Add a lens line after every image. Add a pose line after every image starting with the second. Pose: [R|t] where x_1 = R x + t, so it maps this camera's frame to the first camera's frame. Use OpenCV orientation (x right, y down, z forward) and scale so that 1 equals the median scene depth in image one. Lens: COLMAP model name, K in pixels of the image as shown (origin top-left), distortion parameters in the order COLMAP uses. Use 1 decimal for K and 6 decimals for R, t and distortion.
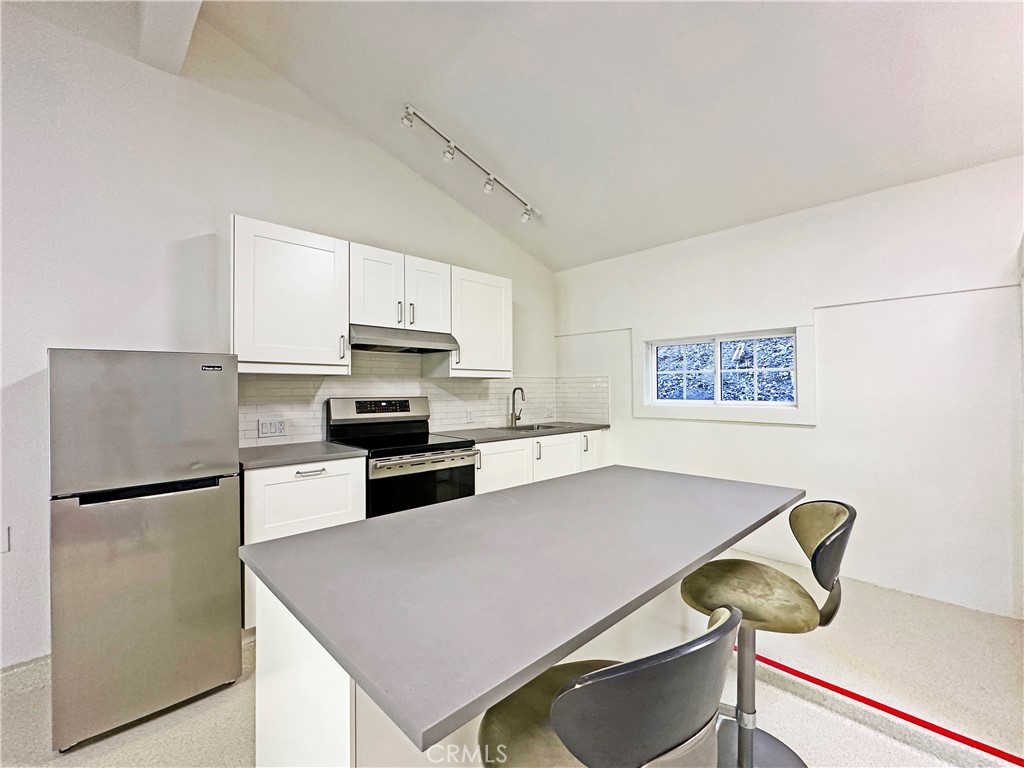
lens RADIAL K [[439.4, 0, 512.0], [0, 439.4, 384.0], [0, 0, 1]] dist [0.000136, 0.000025]
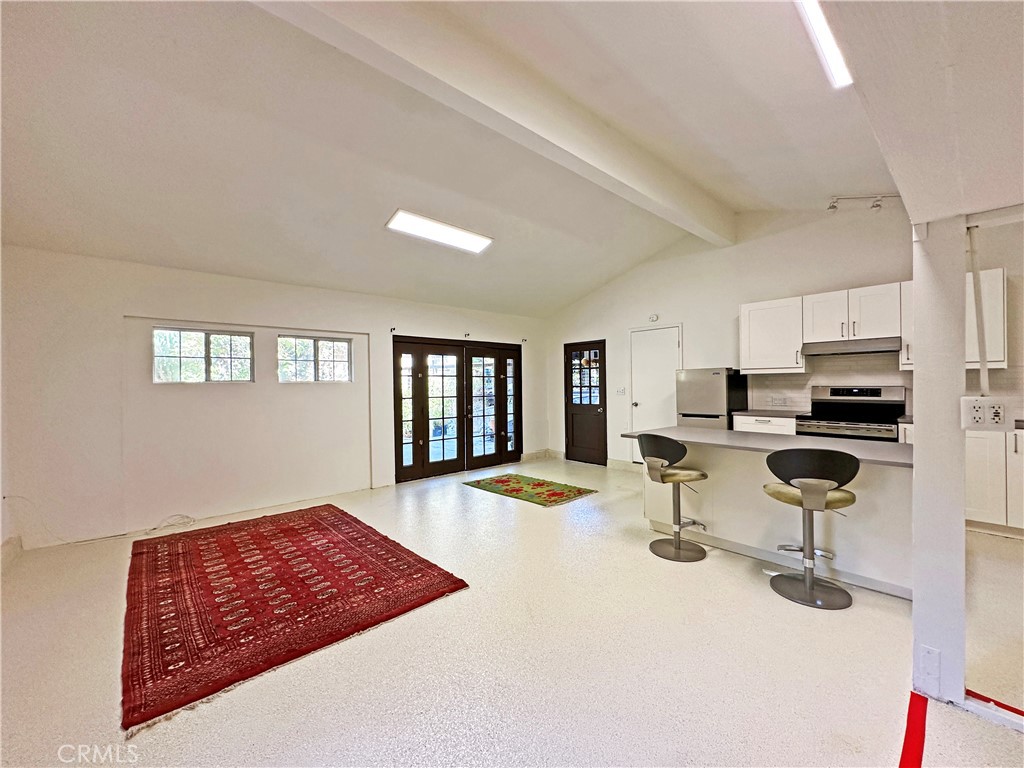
lens RADIAL K [[410.3, 0, 512.0], [0, 410.3, 384.0], [0, 0, 1]] dist [0.000062, 0.000002]
pose [[-0.040489, 0.006604, -0.999158, 1.162776], [0.023490, 0.999708, 0.005656, -0.011050], [0.998904, -0.023241, -0.040633, -0.080753]]
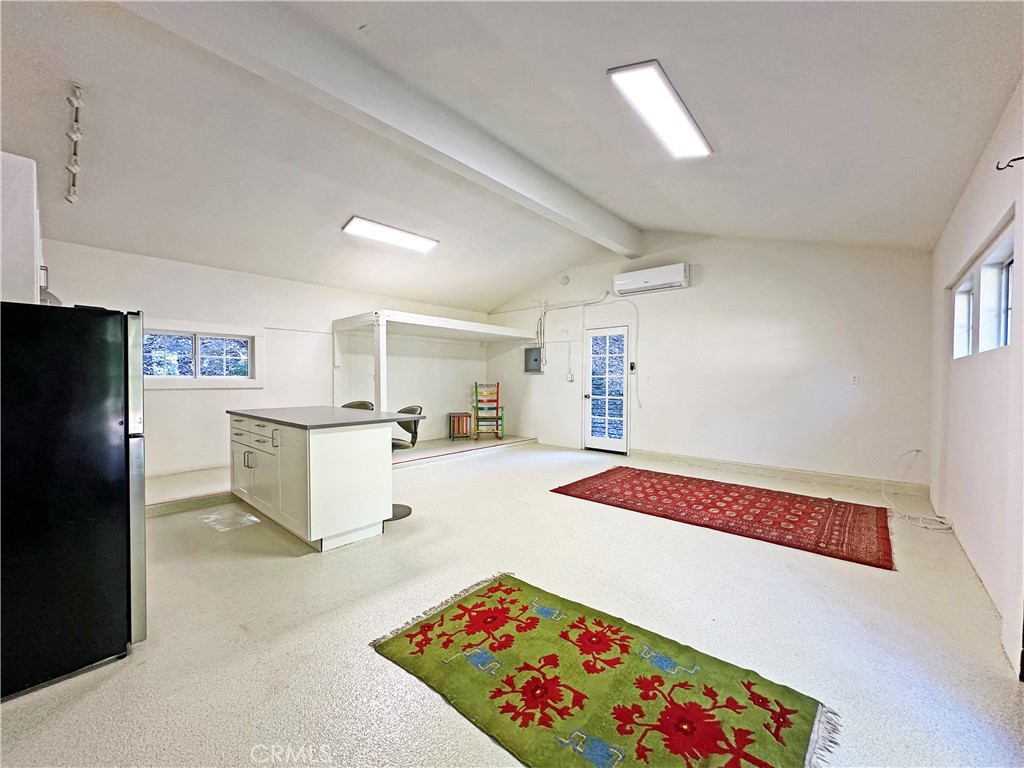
lens RADIAL K [[410.3, 0, 512.0], [0, 410.3, 384.0], [0, 0, 1]] dist [0.000062, 0.000002]
pose [[-0.079396, -0.005972, 0.996825, -1.137303], [-0.015810, 0.999864, 0.004730, 0.047629], [-0.996718, -0.015385, -0.079480, 0.036308]]
